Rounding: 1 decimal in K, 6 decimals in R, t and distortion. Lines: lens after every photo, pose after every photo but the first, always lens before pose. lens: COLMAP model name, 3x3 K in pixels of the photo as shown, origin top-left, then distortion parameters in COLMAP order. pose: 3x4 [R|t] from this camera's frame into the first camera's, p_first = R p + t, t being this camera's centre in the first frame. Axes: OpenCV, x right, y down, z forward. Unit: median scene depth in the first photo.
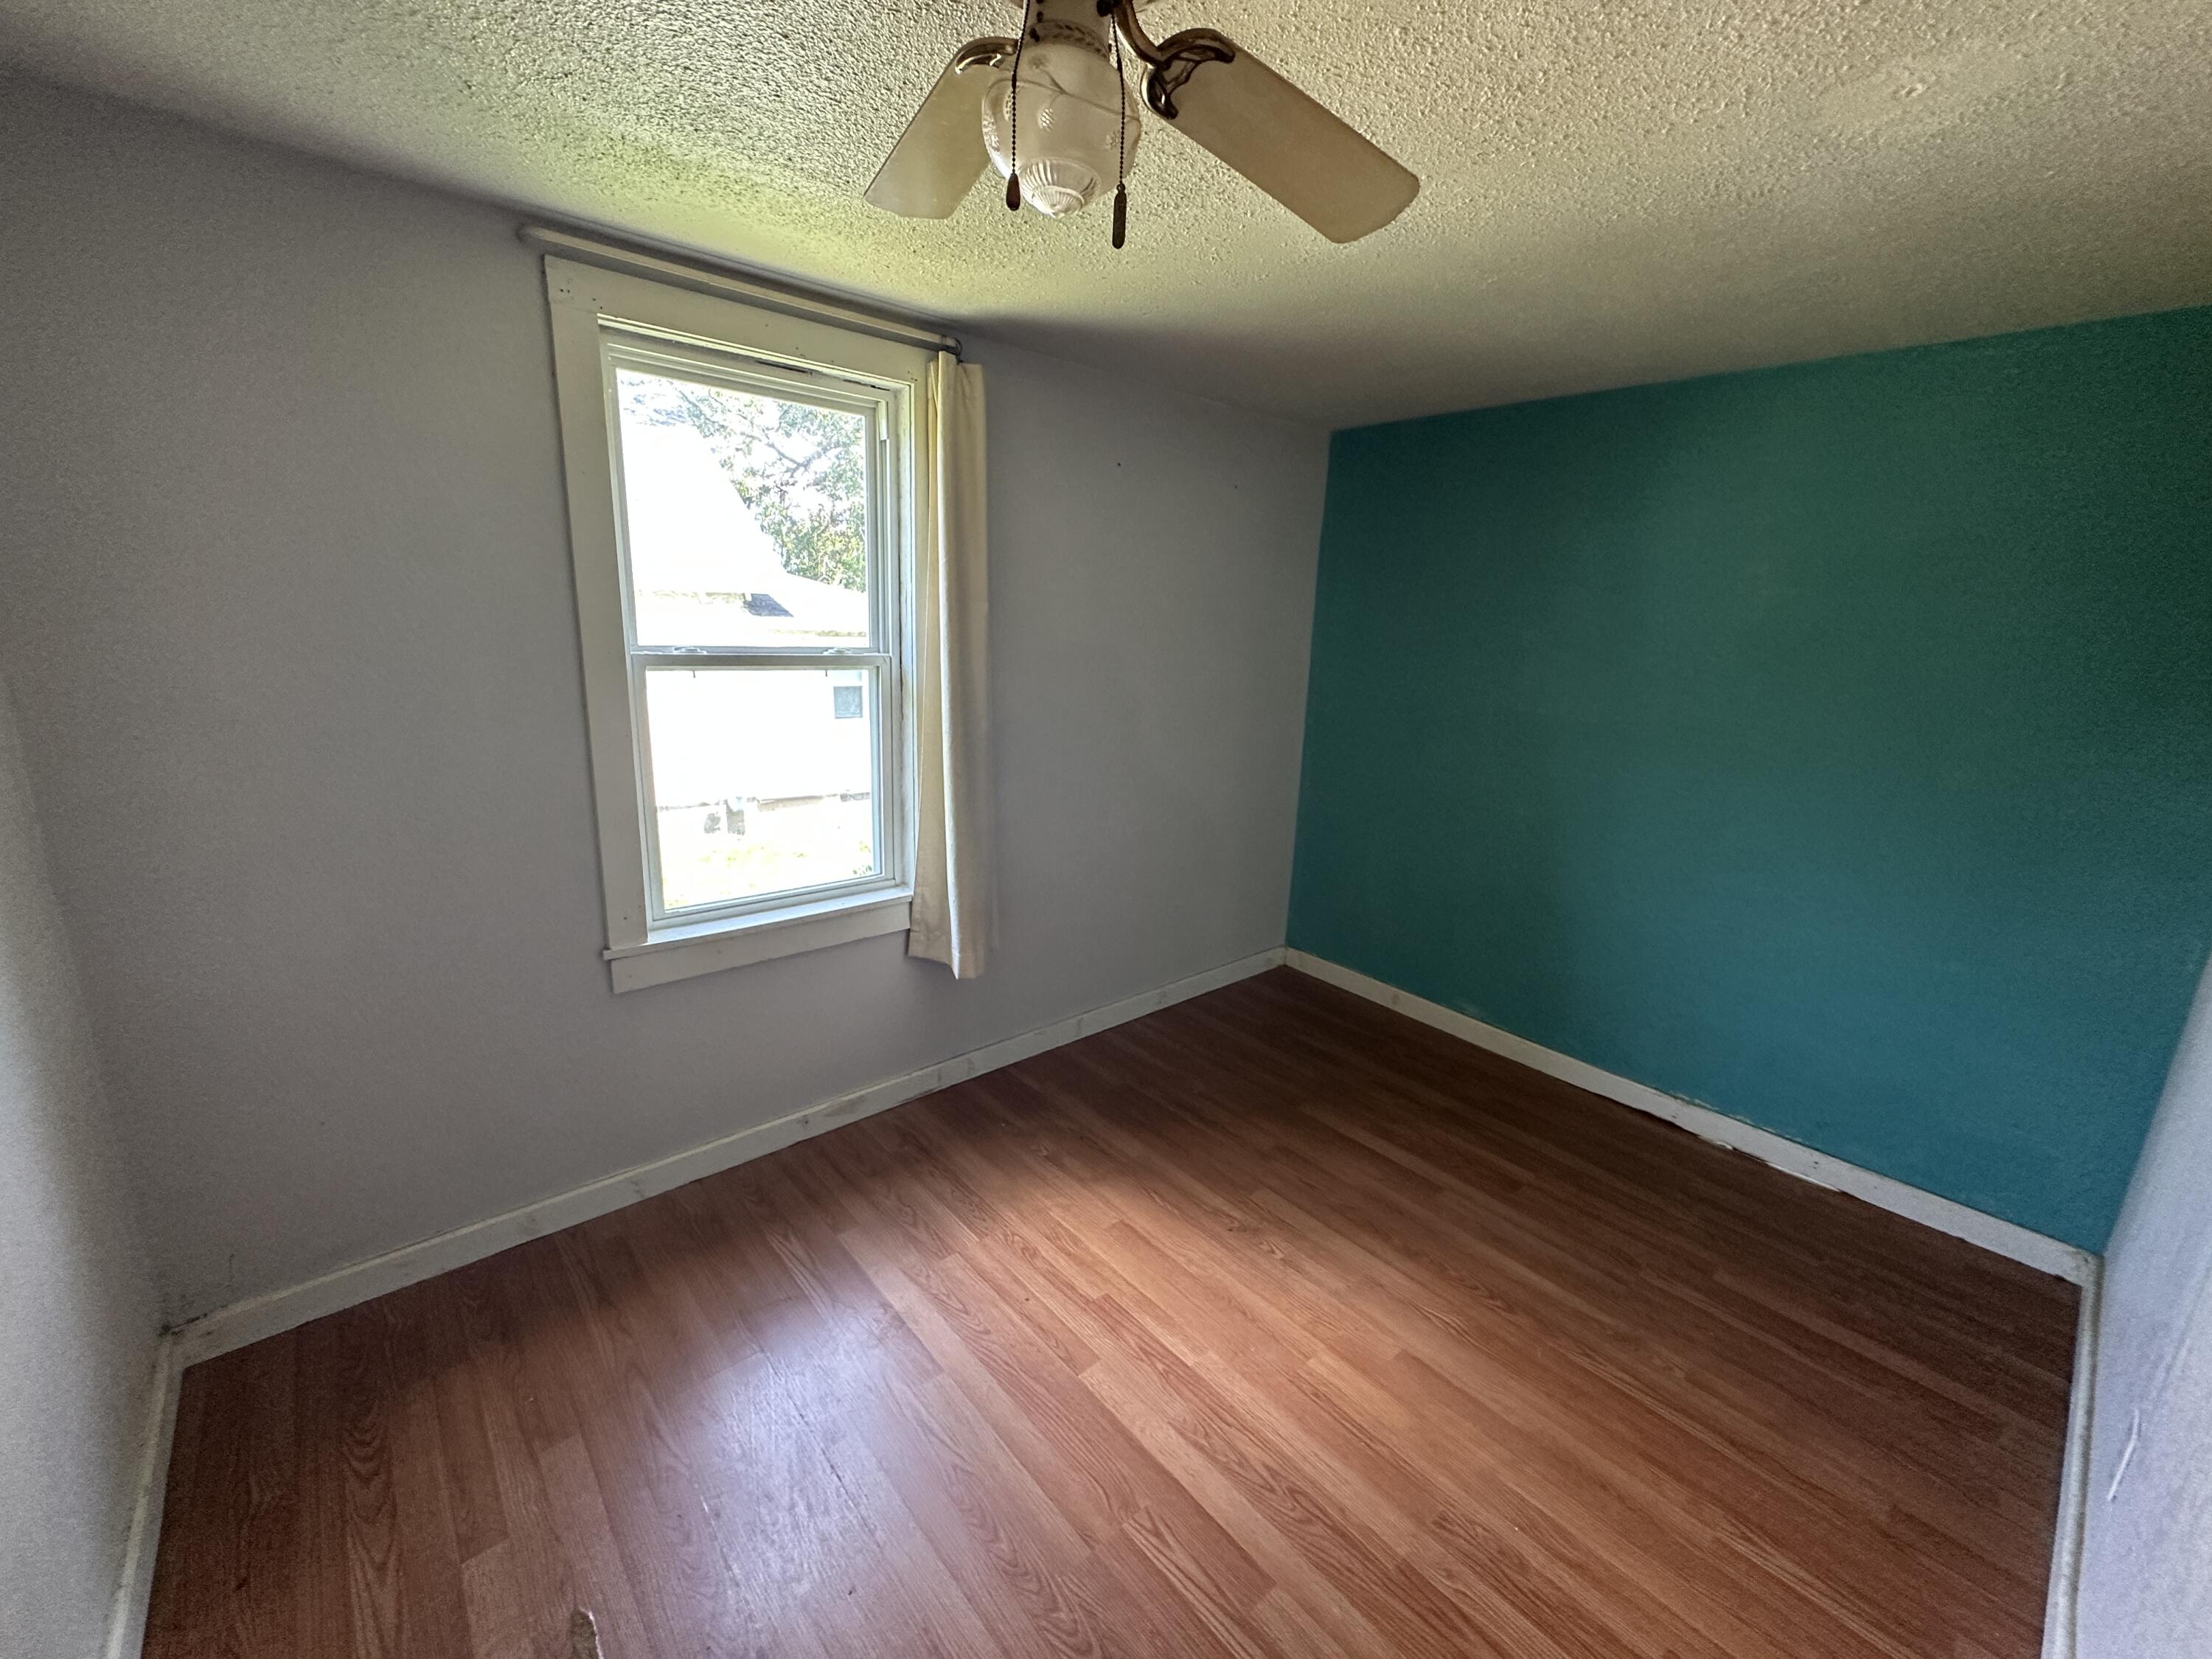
lens RADIAL K [[885.2, 0, 1101.0], [0, 885.2, 834.8], [0, 0, 1]] dist [-0.001007, 0.000439]
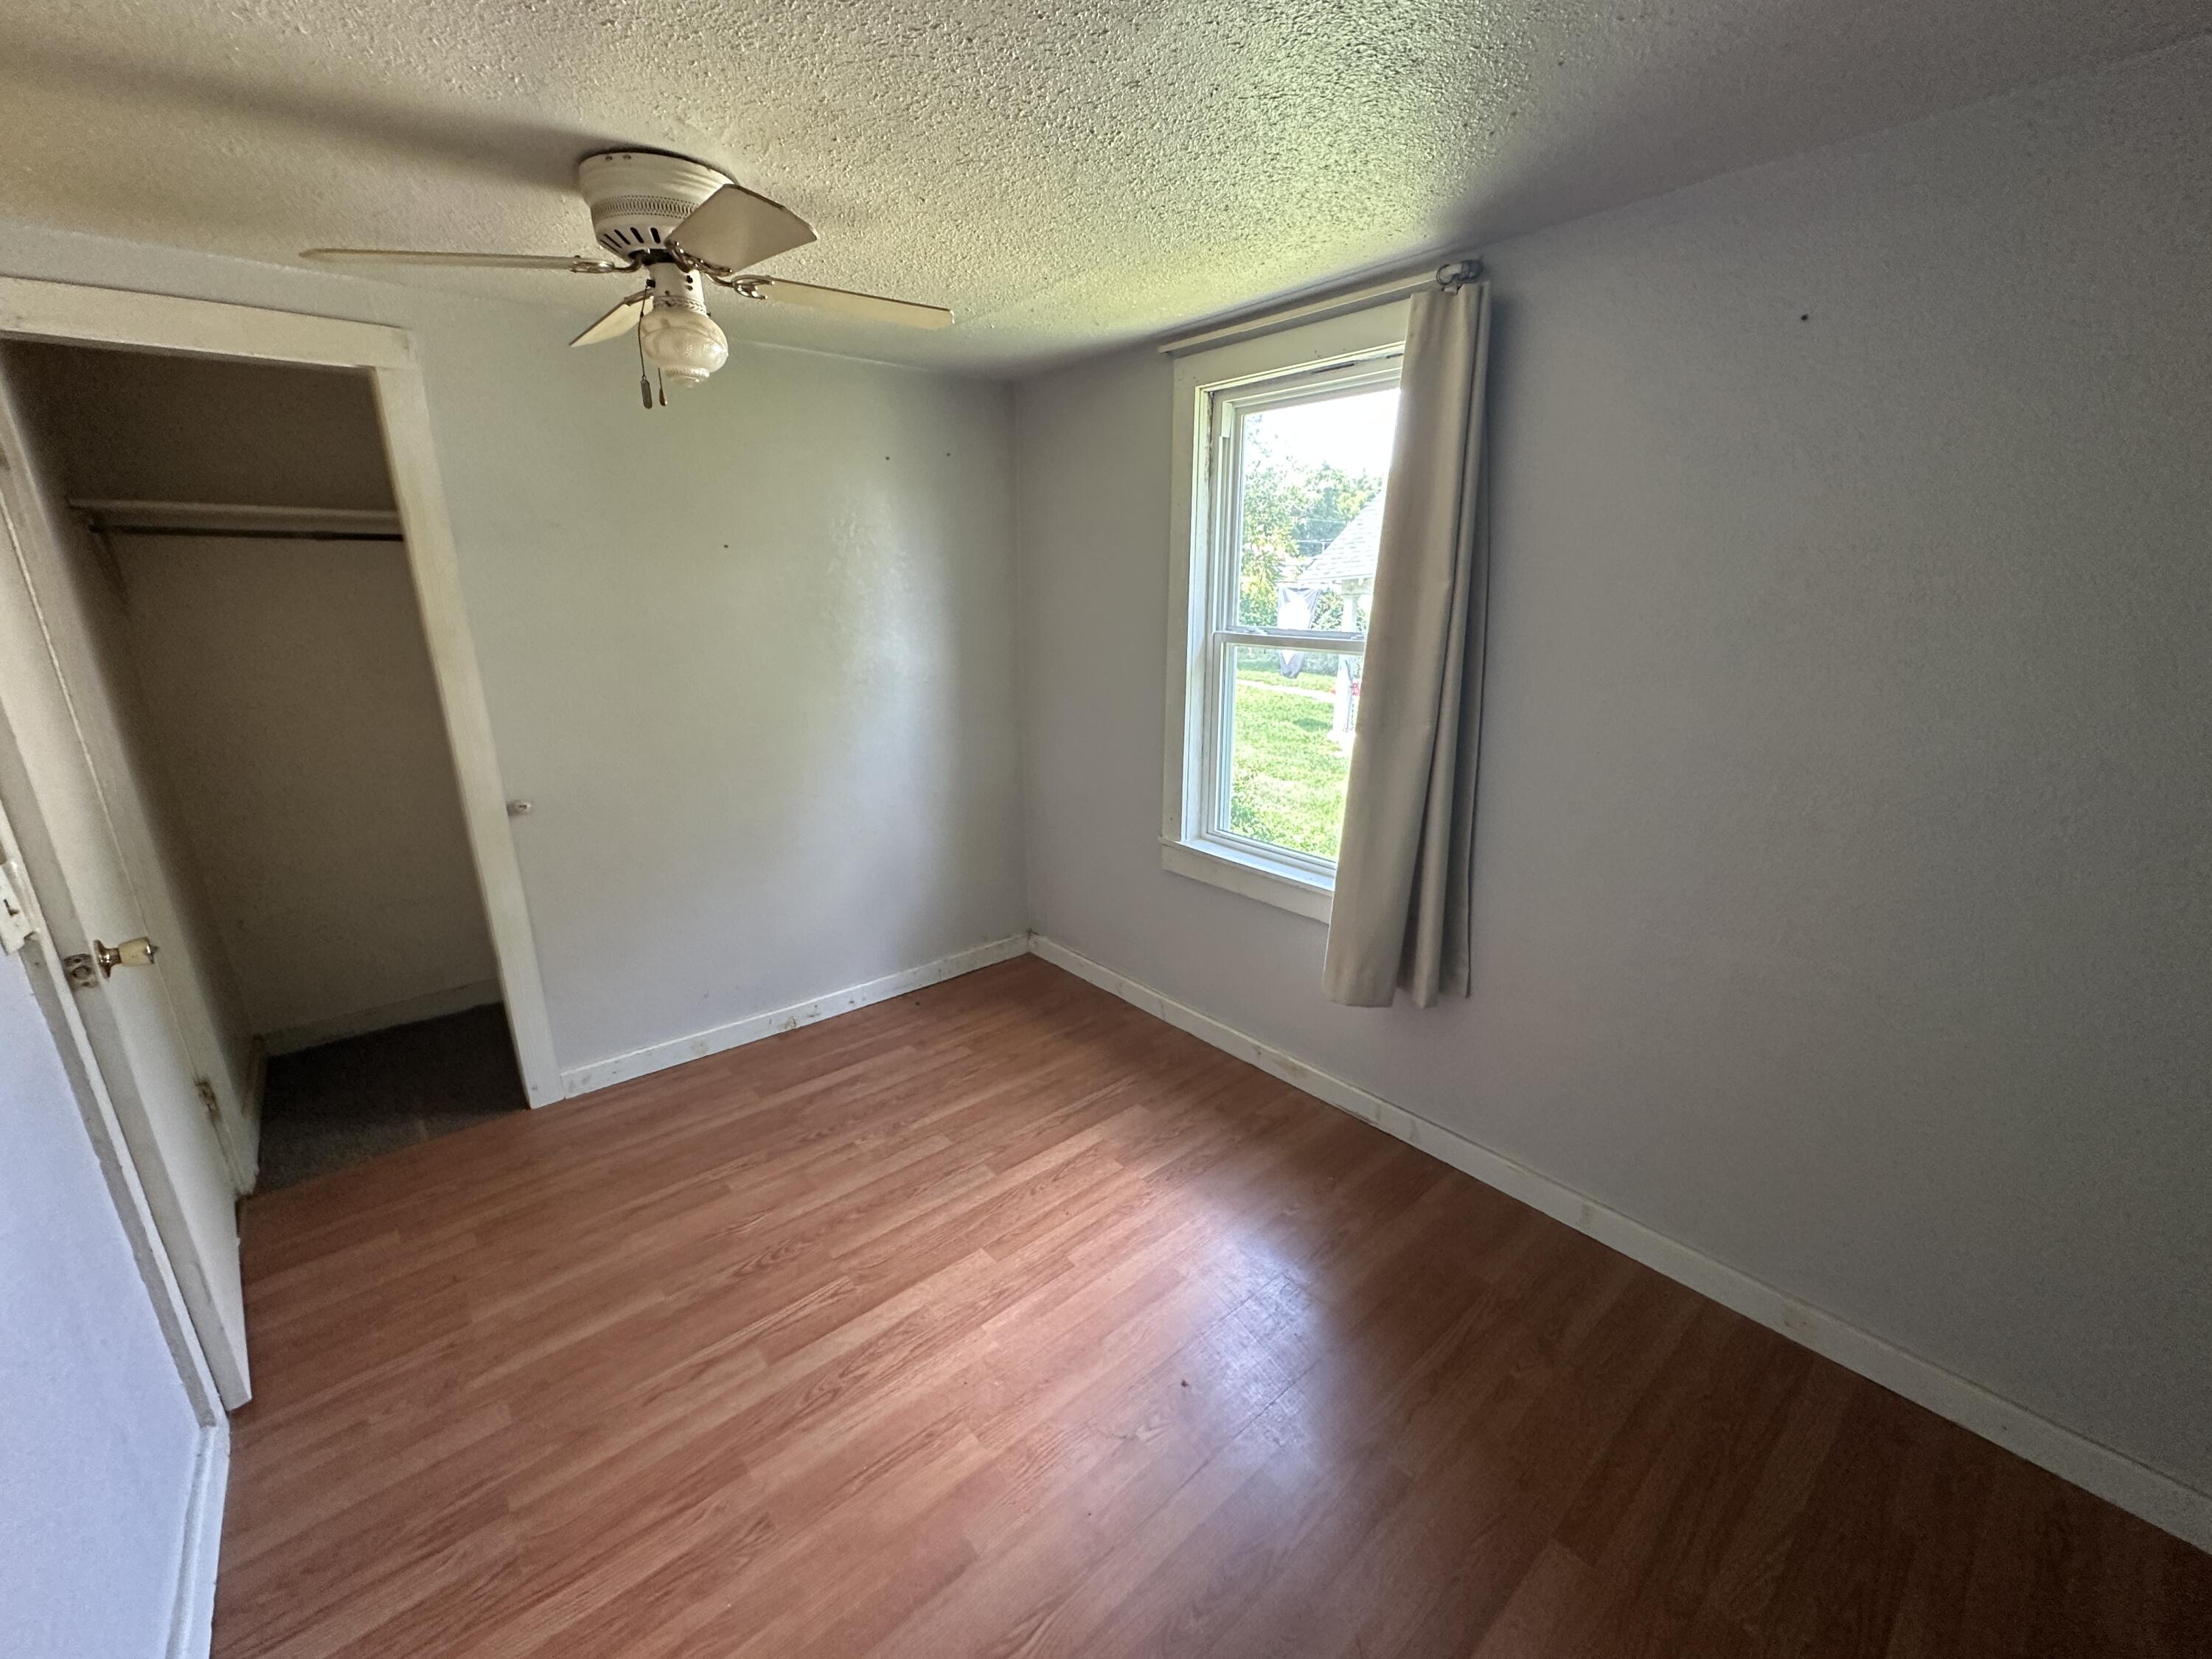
lens RADIAL K [[885.2, 0, 1105.9], [0, 885.2, 830.3], [0, 0, 1]] dist [-0.001007, 0.000439]
pose [[-0.006697, 0.236535, -0.971600, 1.025348], [-0.232789, 0.944559, 0.231556, -0.233150], [0.972504, 0.227729, 0.048737, 1.016764]]
